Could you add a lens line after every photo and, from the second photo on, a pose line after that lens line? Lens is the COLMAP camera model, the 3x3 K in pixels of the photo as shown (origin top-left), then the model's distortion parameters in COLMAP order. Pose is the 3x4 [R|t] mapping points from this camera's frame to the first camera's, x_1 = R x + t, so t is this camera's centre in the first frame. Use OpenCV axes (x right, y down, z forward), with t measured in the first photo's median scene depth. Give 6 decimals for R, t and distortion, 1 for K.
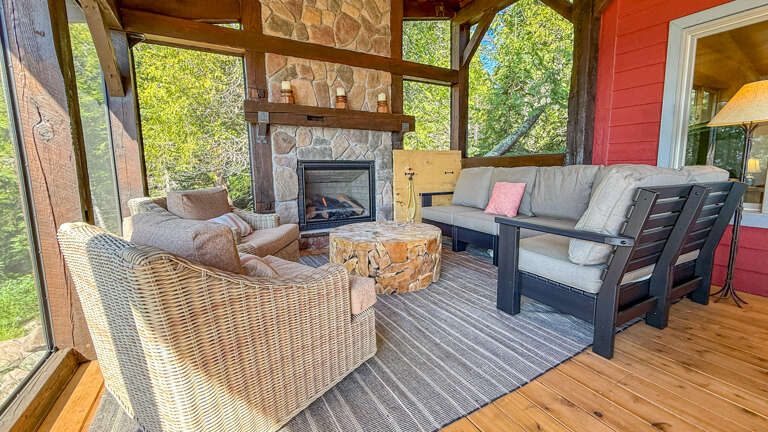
lens RADIAL K [[317.3, 0, 384.0], [0, 317.3, 216.0], [0, 0, 1]] dist [-0.001668, 0.000137]
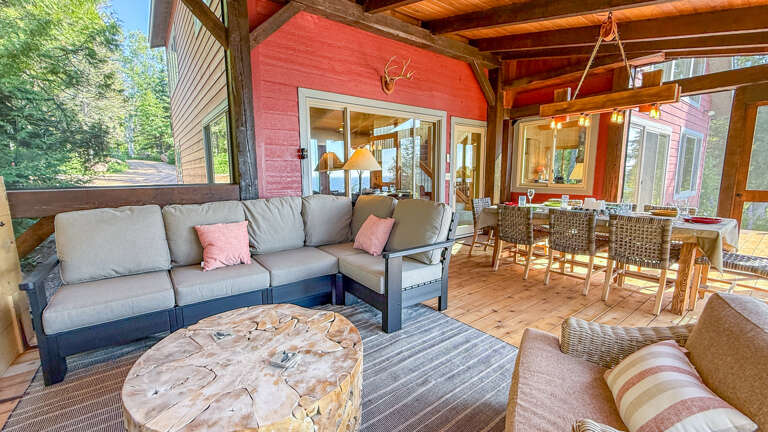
lens RADIAL K [[318.6, 0, 395.0], [0, 318.6, 217.1], [0, 0, 1]] dist [-0.000209, 0.000016]
pose [[-0.160367, -0.126346, 0.978938, -1.059170], [0.158509, 0.975606, 0.151882, -0.418654], [-0.974247, 0.179527, -0.136428, 1.685094]]
